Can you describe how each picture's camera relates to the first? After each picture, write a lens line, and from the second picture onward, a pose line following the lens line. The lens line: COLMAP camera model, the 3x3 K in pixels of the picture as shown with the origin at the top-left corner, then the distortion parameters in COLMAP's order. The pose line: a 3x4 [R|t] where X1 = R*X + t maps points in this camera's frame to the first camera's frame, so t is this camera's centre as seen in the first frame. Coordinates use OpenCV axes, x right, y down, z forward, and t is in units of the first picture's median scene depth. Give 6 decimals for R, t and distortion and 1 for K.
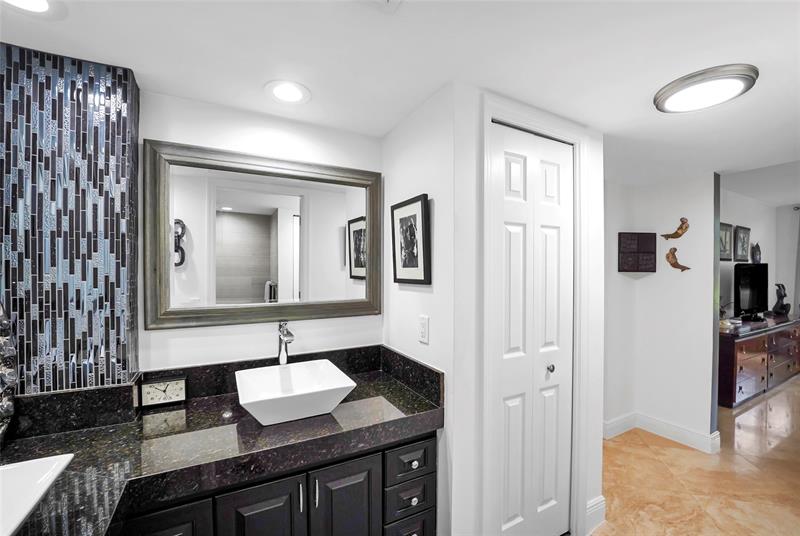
lens RADIAL K [[330.6, 0, 390.3], [0, 330.6, 266.5], [0, 0, 1]] dist [-0.026305, 0.002829]
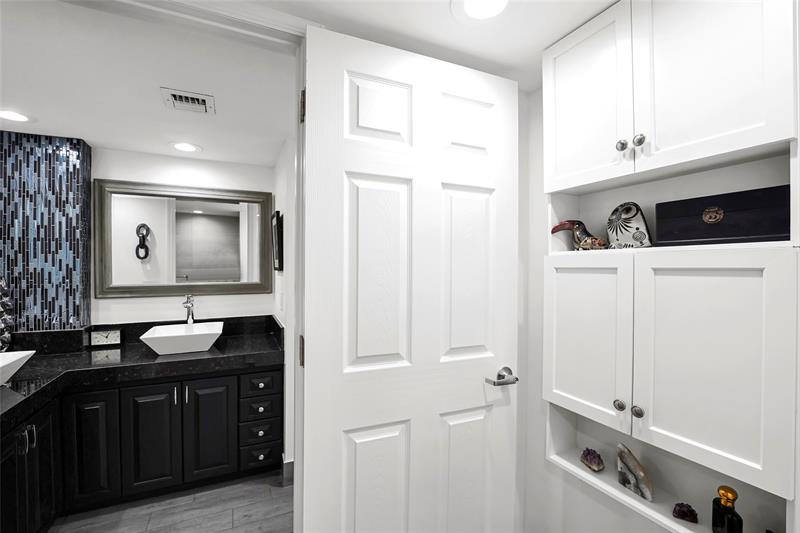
lens RADIAL K [[330.6, 0, 393.4], [0, 330.6, 259.5], [0, 0, 1]] dist [-0.026305, 0.002829]
pose [[0.999662, -0.002077, -0.025930, 0.744128], [0.001958, 0.999987, -0.004612, 0.015183], [0.025940, 0.004560, 0.999653, -0.542001]]
